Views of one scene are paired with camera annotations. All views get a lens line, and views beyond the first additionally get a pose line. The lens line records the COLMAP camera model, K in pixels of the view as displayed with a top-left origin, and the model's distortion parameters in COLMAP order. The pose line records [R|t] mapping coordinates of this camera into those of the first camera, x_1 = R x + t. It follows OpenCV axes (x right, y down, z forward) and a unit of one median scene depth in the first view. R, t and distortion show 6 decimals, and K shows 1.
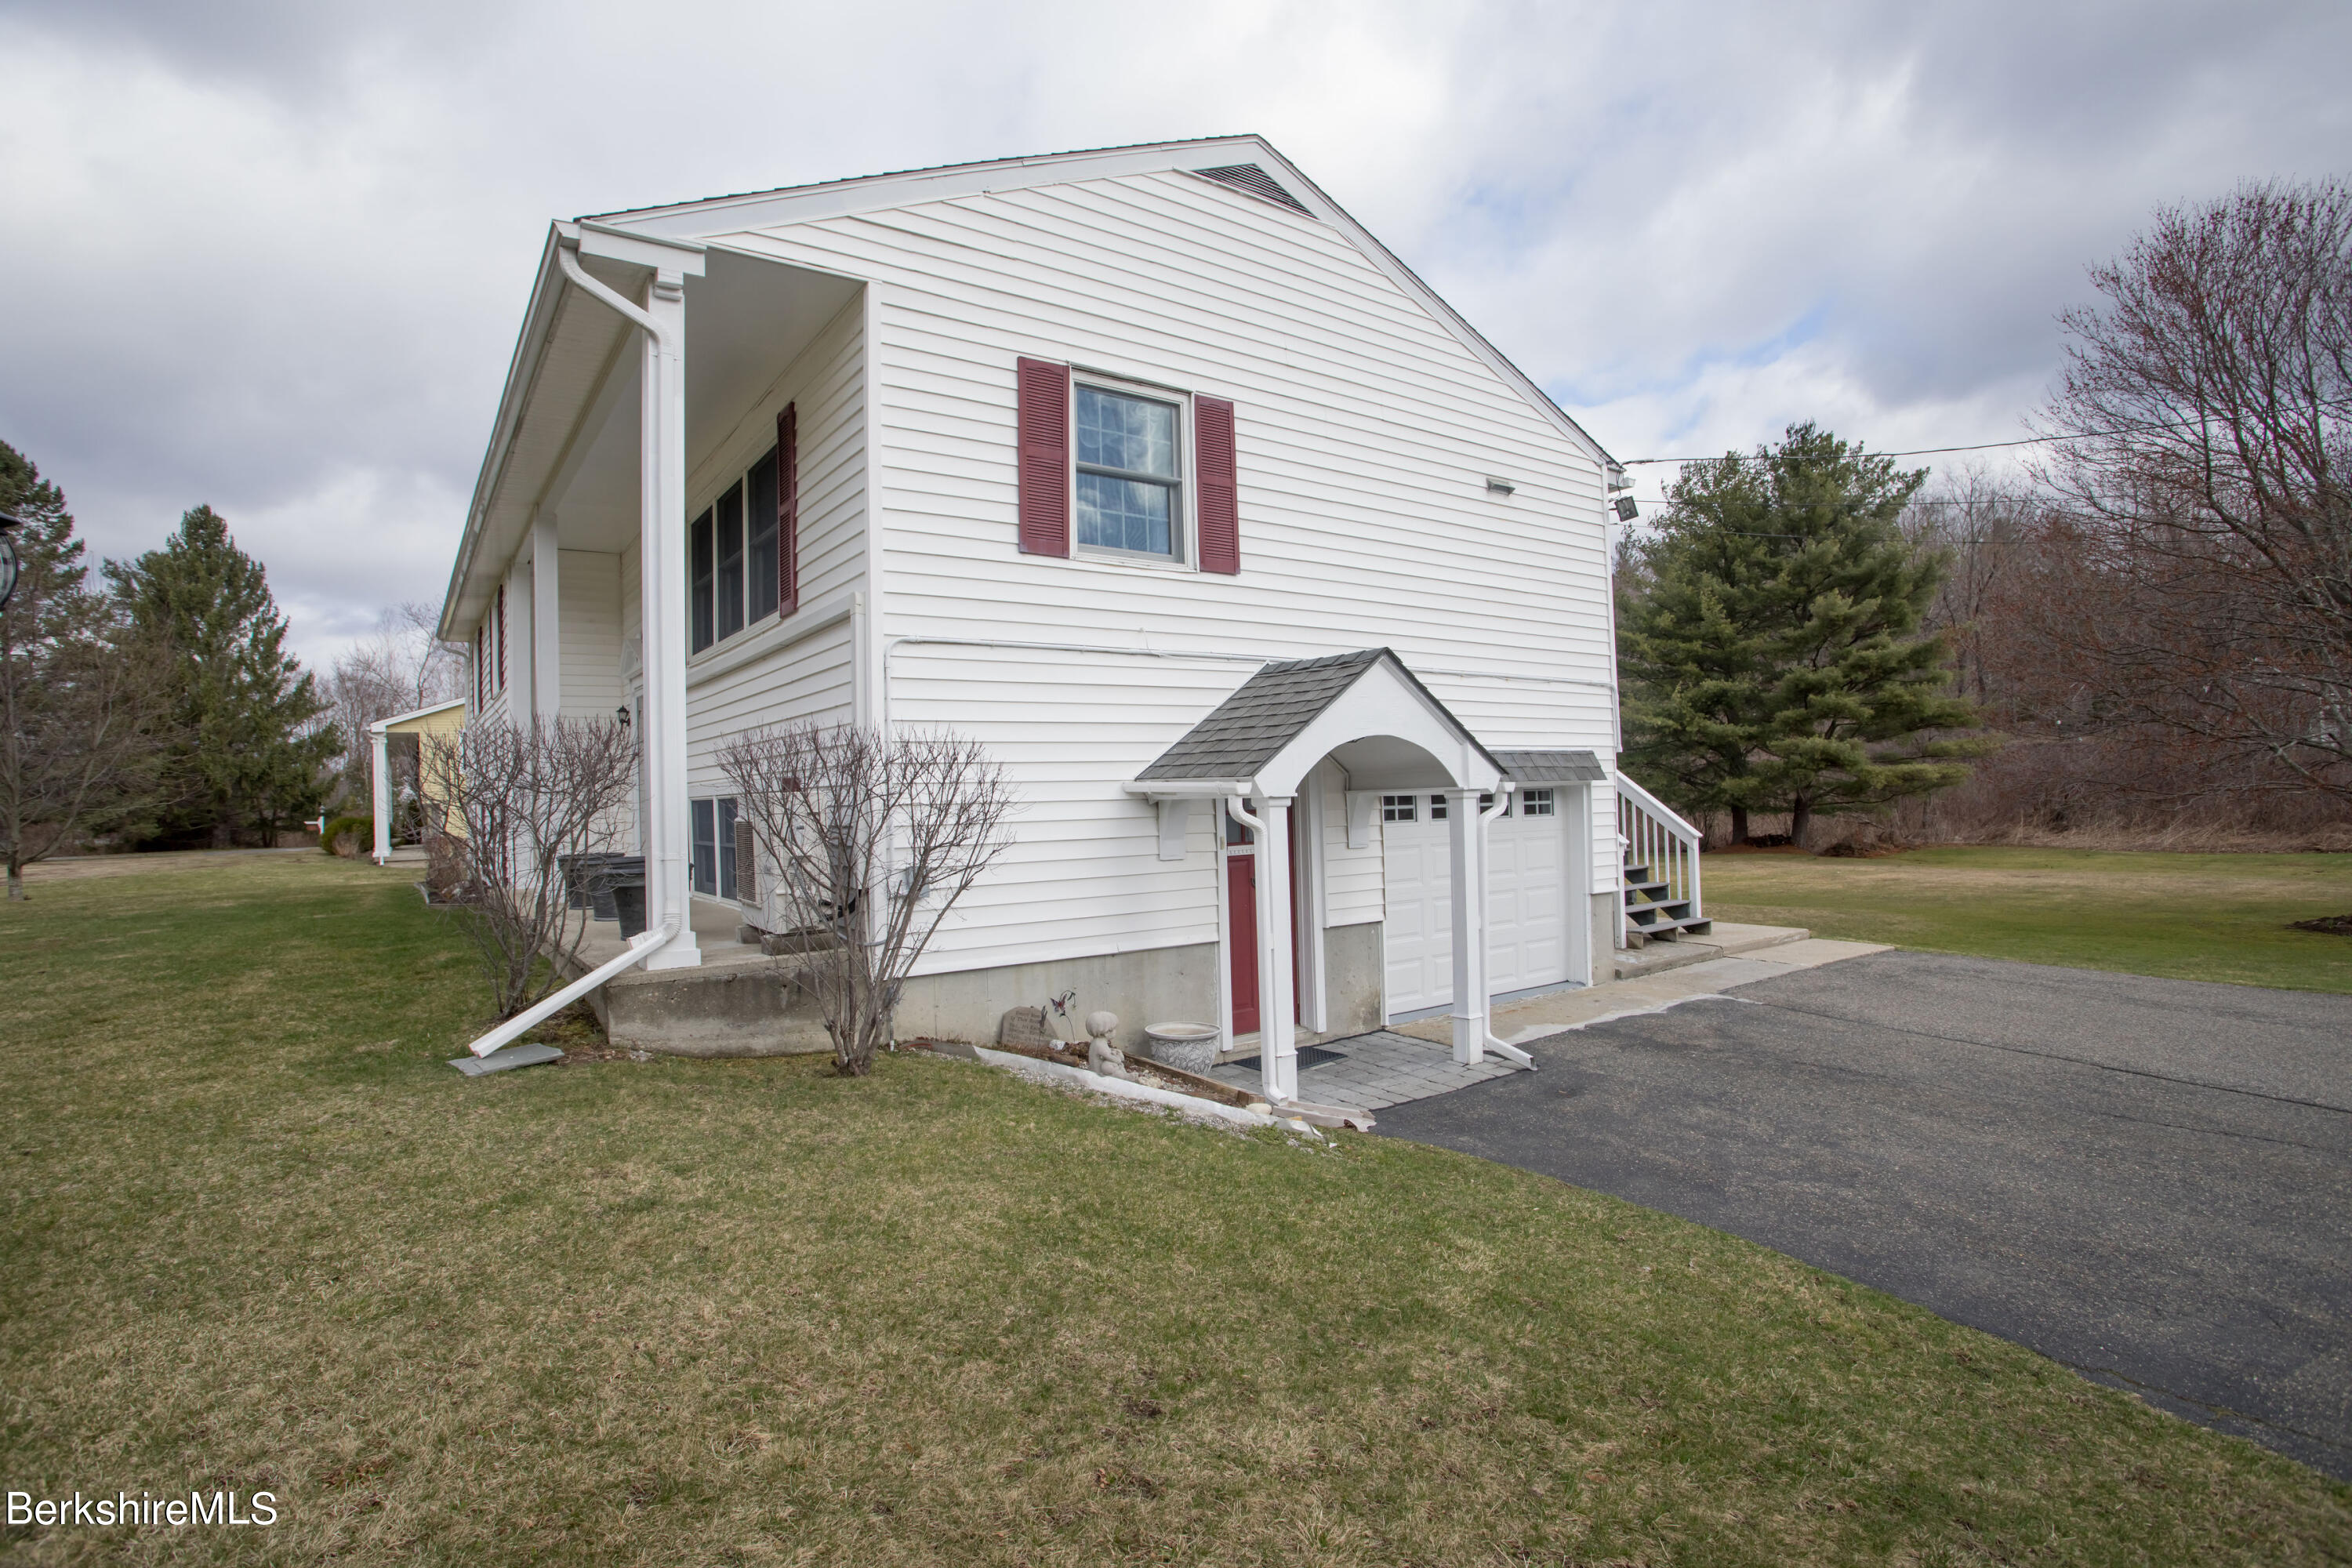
lens RADIAL K [[1146.7, 0, 1176.0], [0, 1146.7, 784.0], [0, 0, 1]] dist [-0.083664, 0.000033]
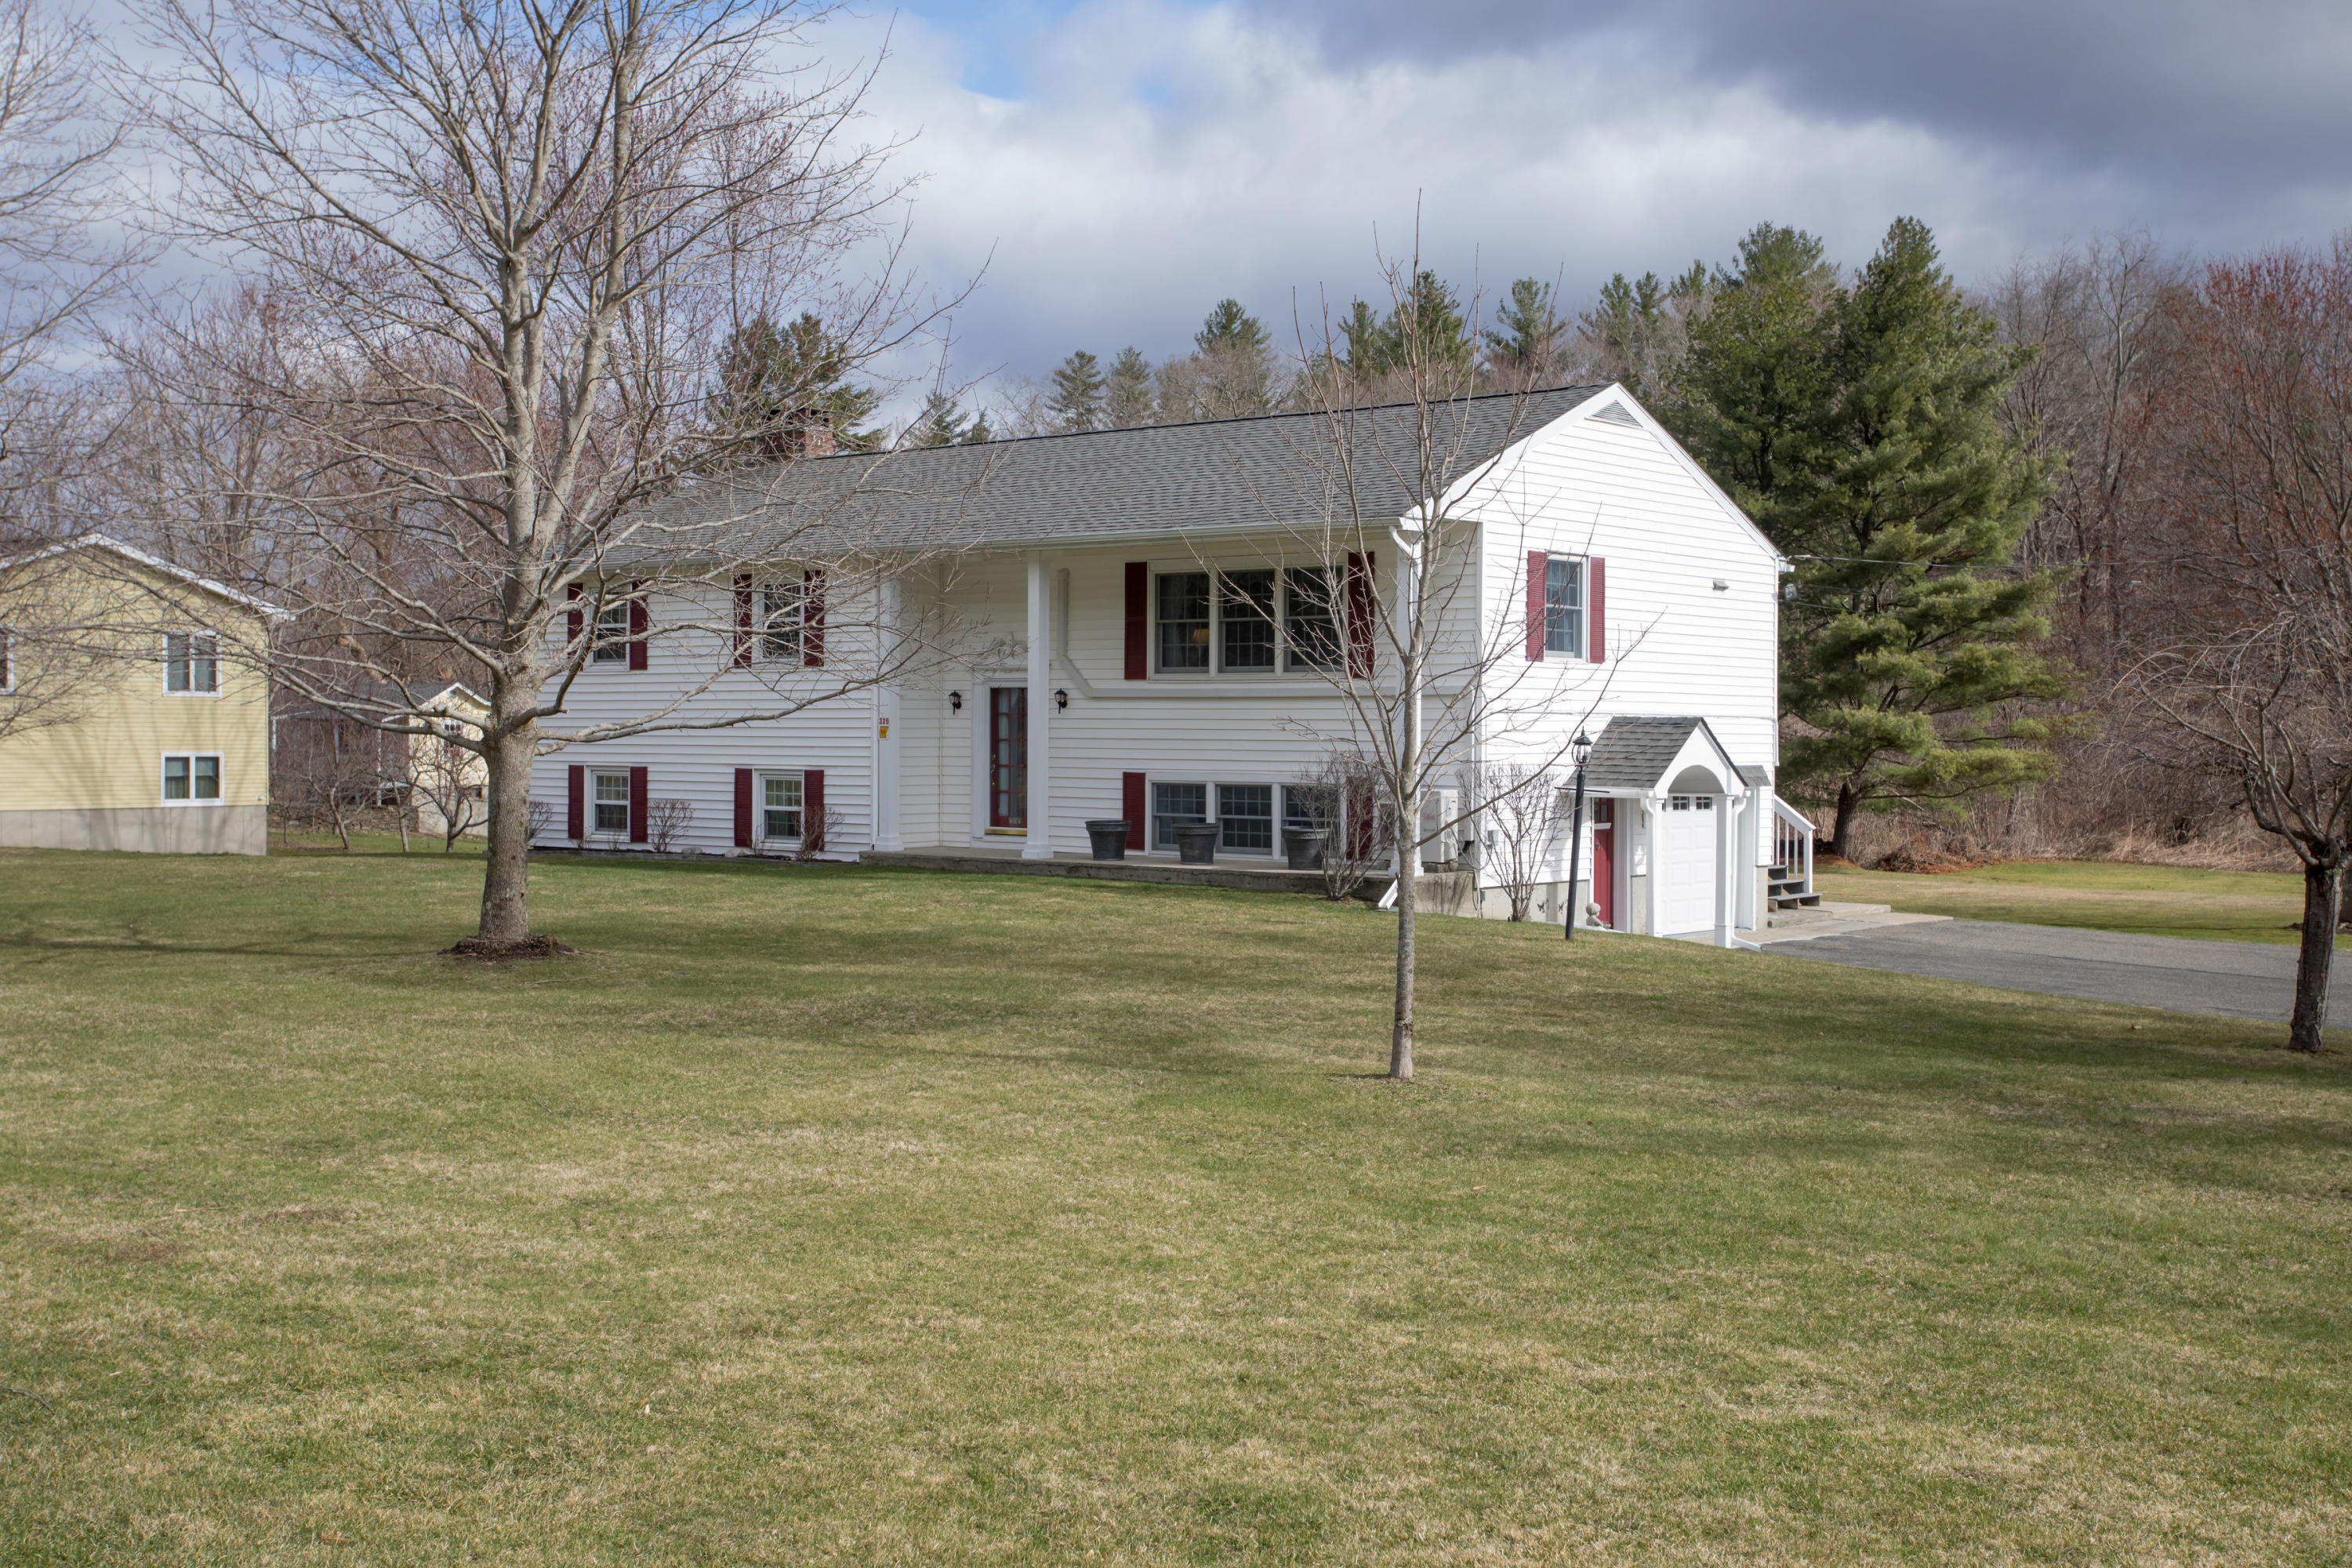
lens RADIAL K [[2825.9, 0, 1176.0], [0, 2825.9, 784.0], [0, 0, 1]] dist [0.018716, 0.005703]
pose [[0.955414, 0.024609, 0.294242, -1.248923], [-0.032617, 0.999218, 0.022337, -0.055082], [-0.293462, -0.030938, 0.955470, -1.972301]]
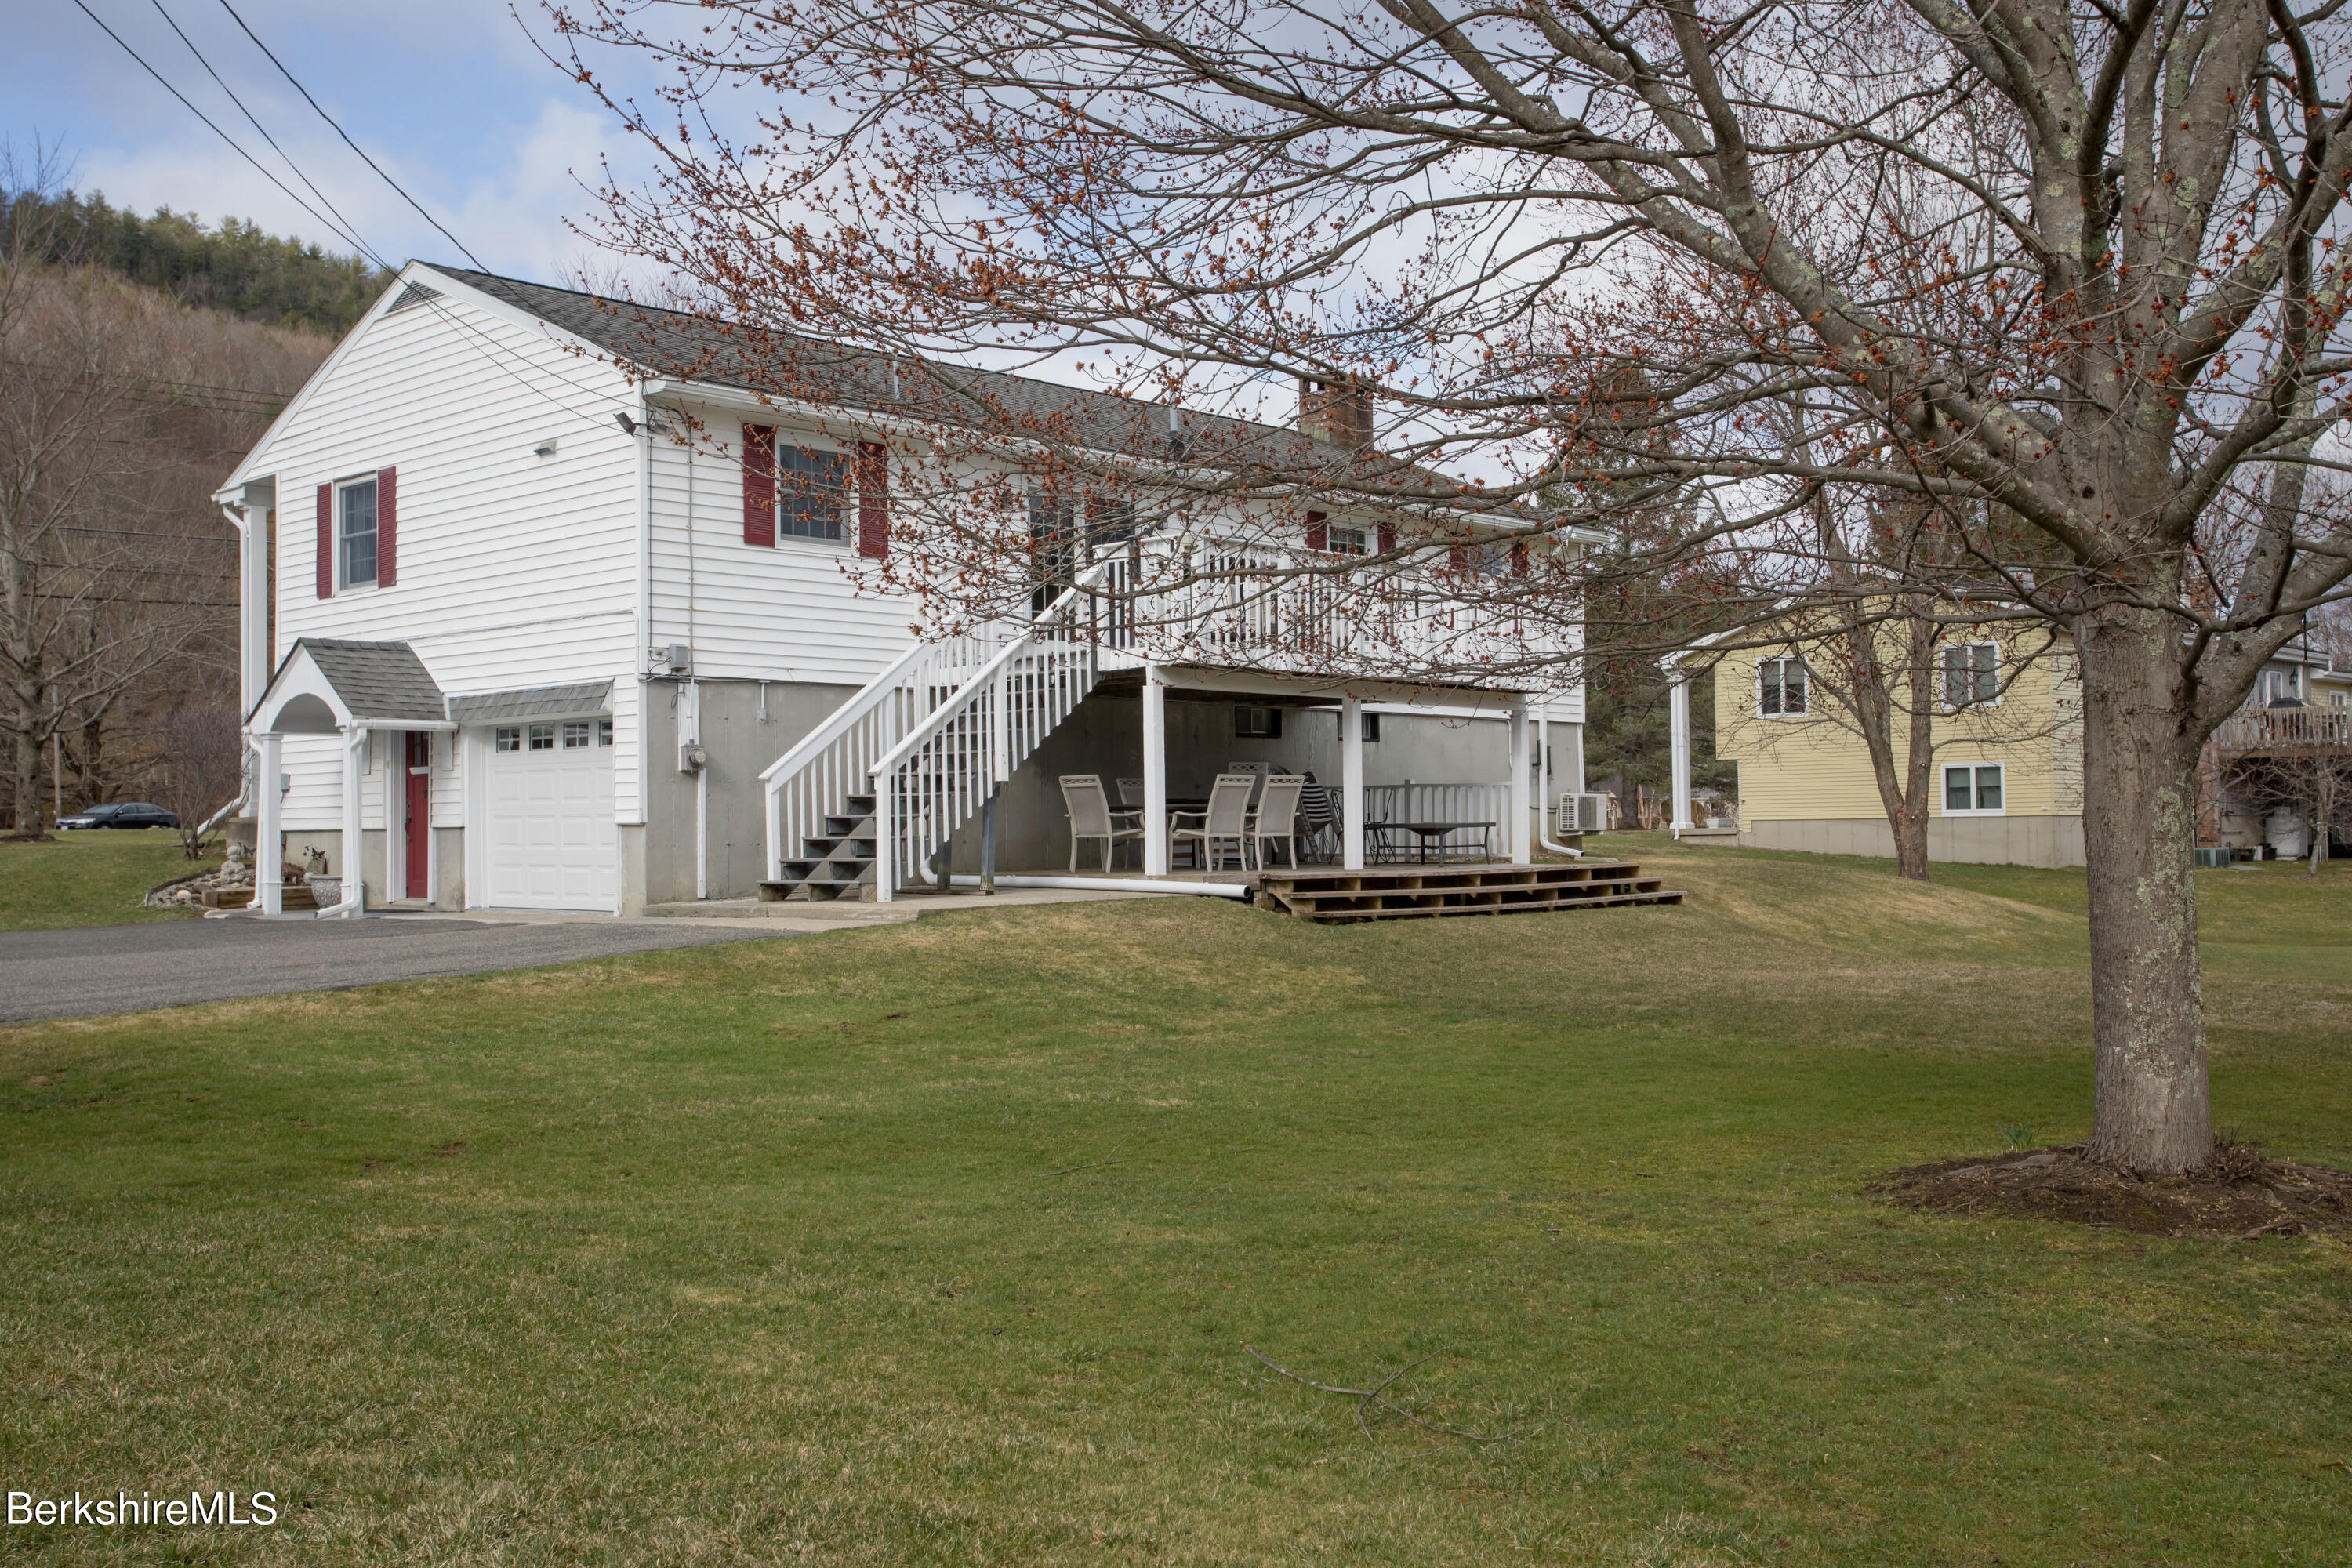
lens RADIAL K [[2261.3, 0, 1176.0], [0, 2261.3, 784.0], [0, 0, 1]] dist [0.005258, 0.006032]
pose [[0.185323, 0.001968, -0.982676, 2.190286], [0.013315, 0.999901, 0.004513, 0.052498], [0.982588, -0.013921, 0.185278, 1.017295]]
